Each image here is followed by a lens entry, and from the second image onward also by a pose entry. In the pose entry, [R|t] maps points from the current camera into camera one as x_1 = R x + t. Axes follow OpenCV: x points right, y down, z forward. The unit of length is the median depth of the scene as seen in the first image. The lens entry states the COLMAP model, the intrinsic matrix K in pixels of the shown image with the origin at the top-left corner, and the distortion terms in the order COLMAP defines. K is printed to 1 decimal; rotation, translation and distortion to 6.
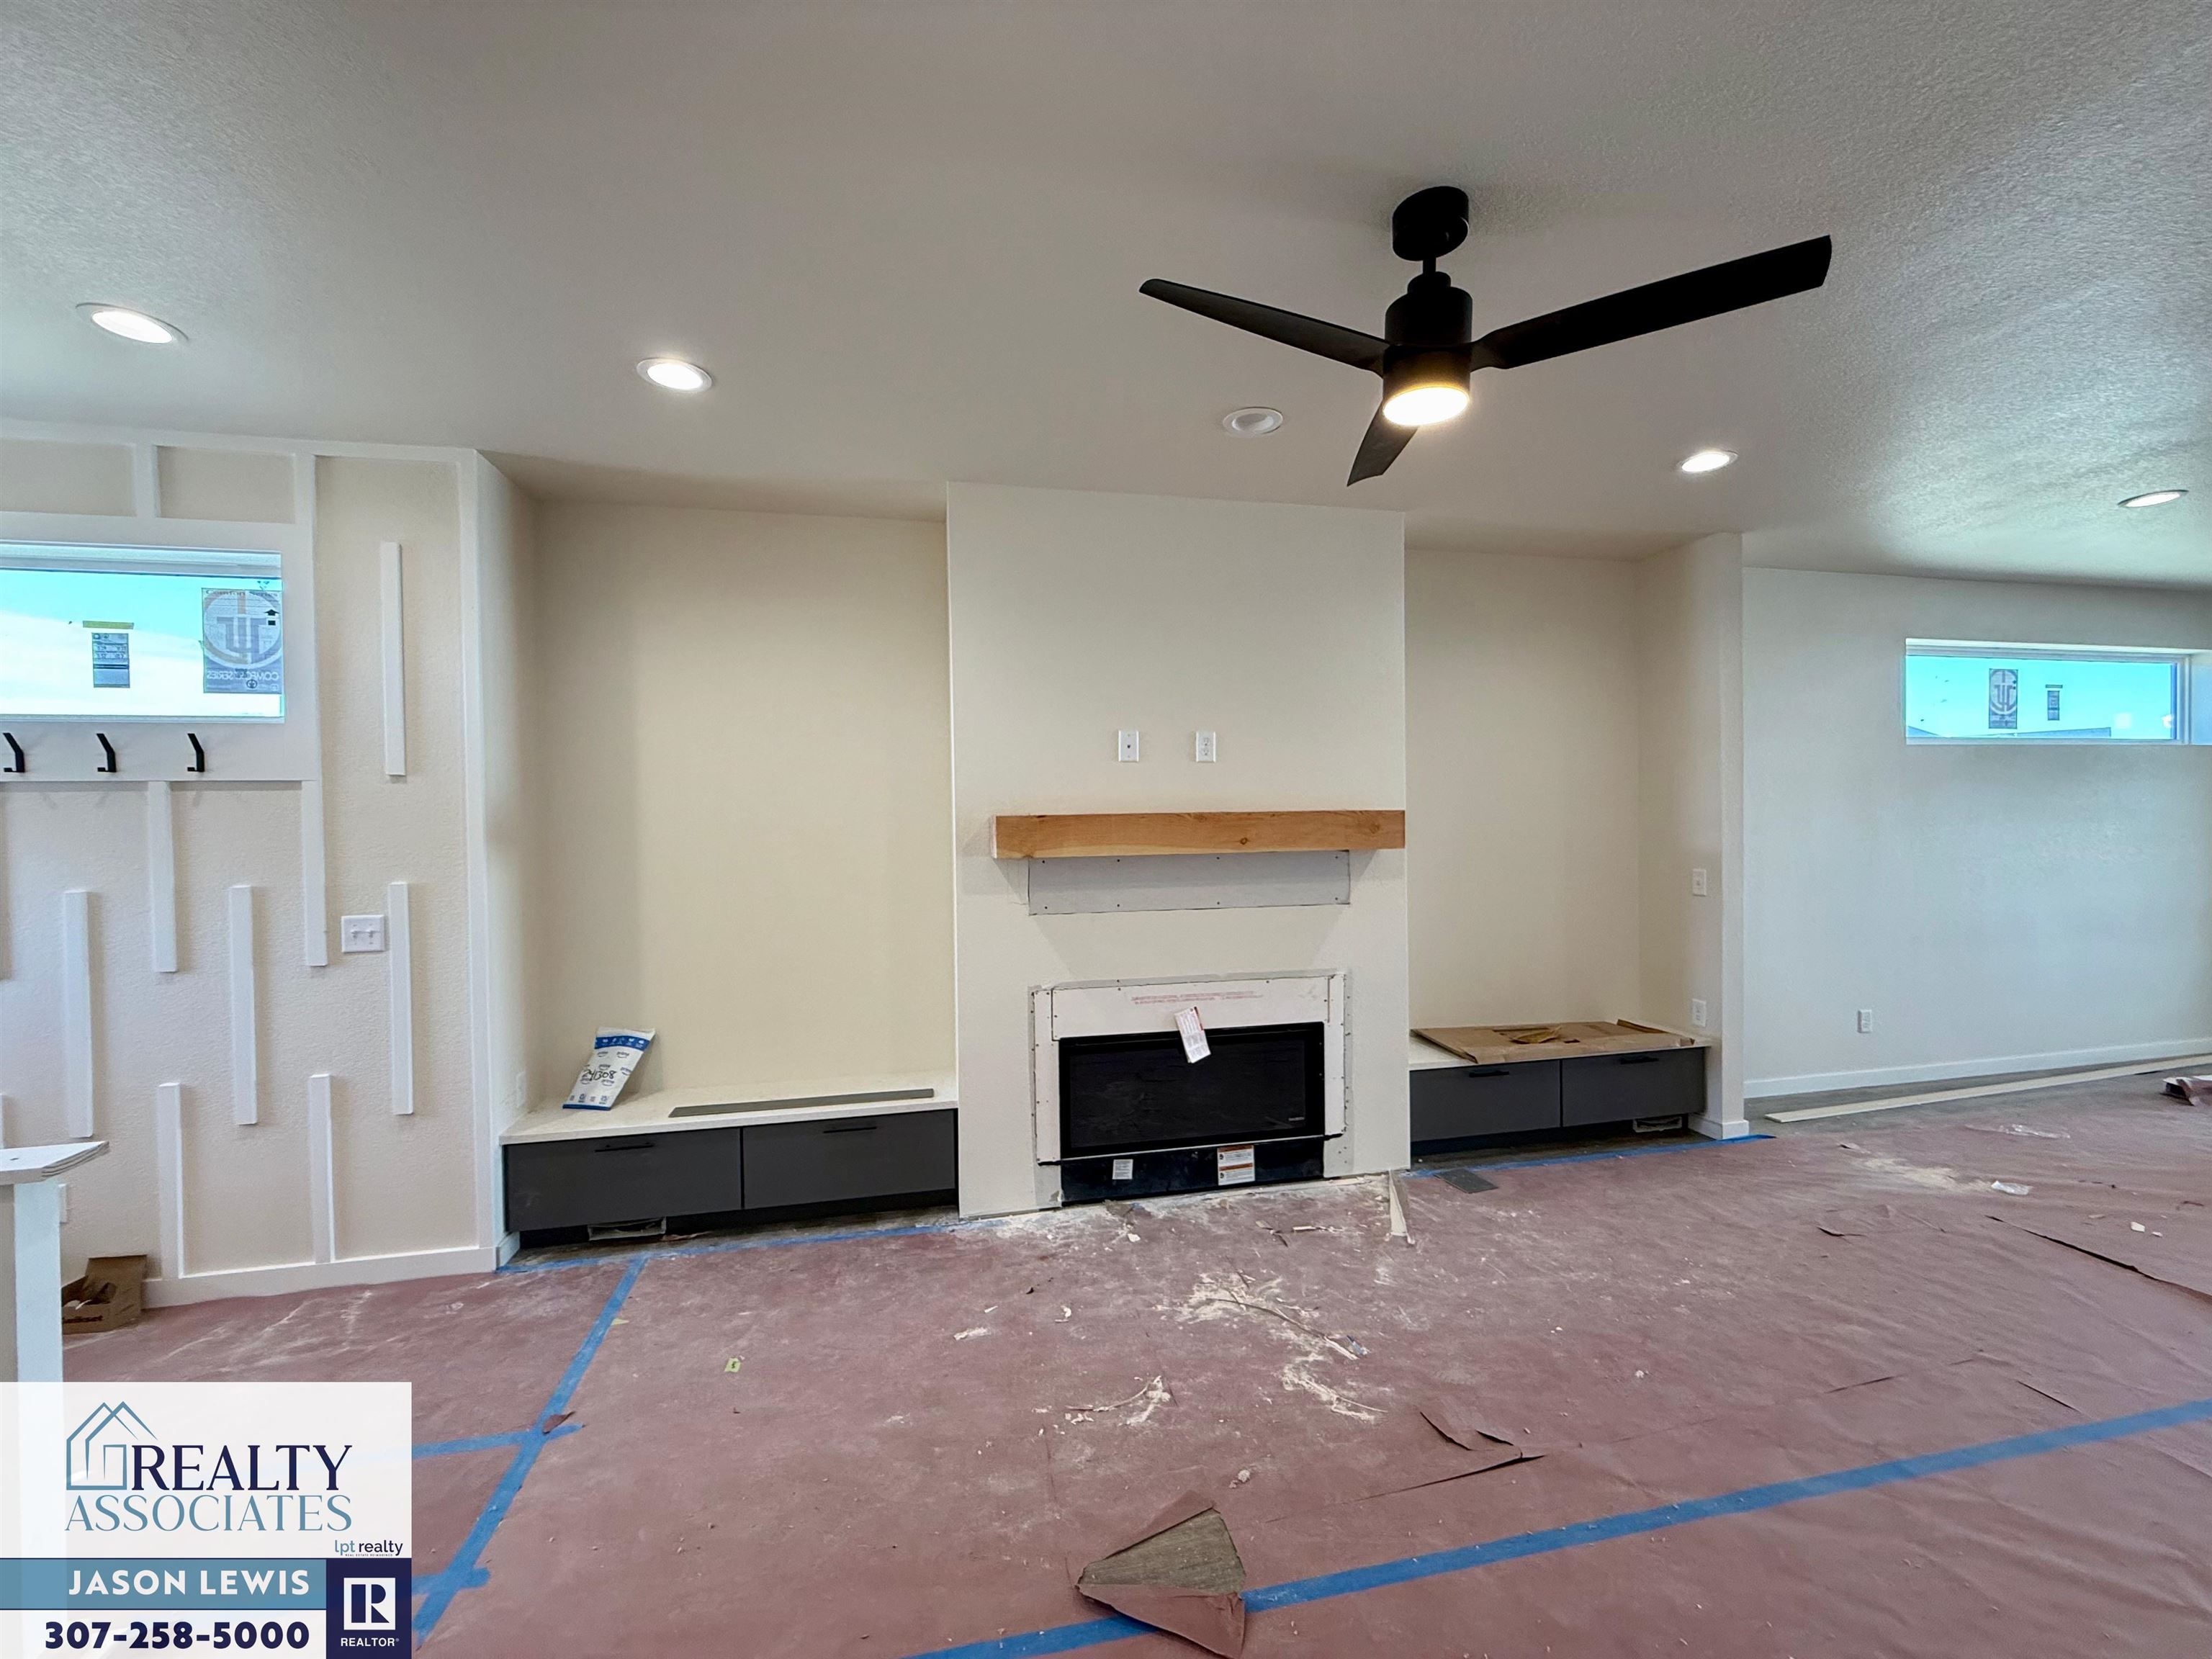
lens RADIAL K [[866.4, 0, 1114.1], [0, 866.4, 843.8], [0, 0, 1]] dist [0.001223, -0.000014]
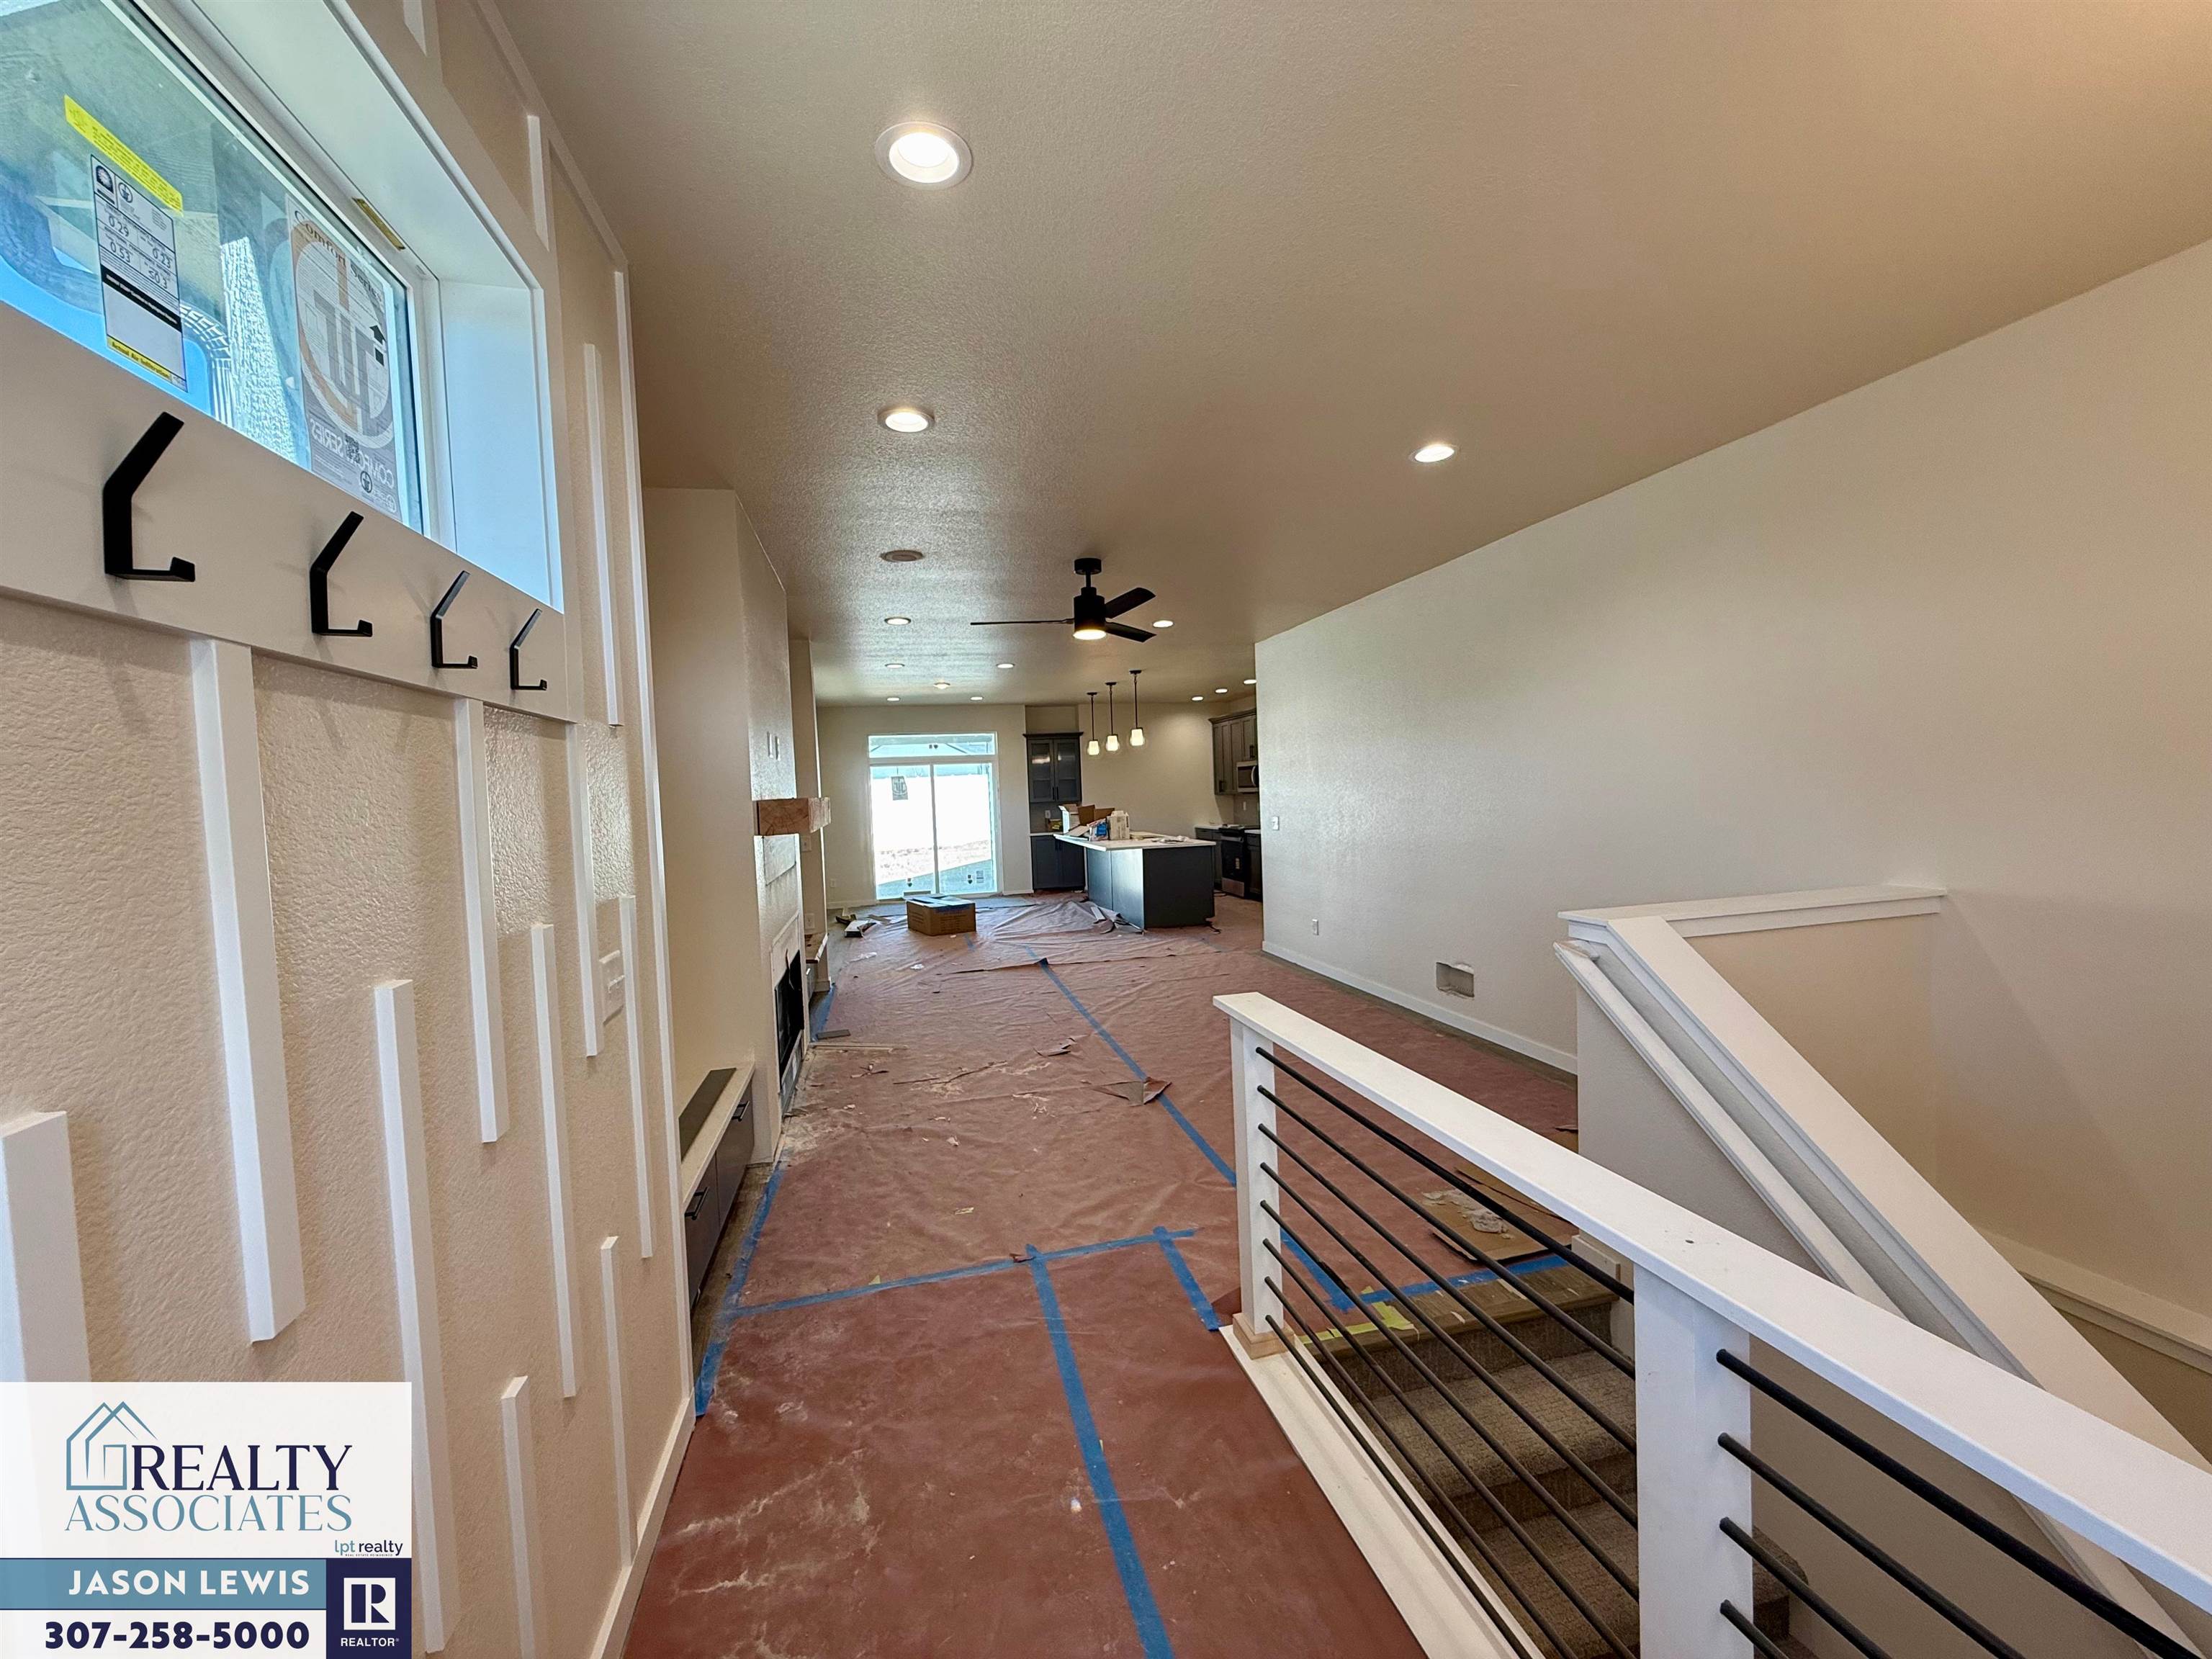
lens RADIAL K [[884.1, 0, 1106.0], [0, 884.1, 829.5], [0, 0, 1]] dist [-0.001884, -0.000156]
pose [[-0.040446, -0.021651, 0.998947, -1.319129], [0.055115, 0.998195, 0.023867, 0.011468], [-0.997660, 0.056023, -0.039180, 0.611917]]
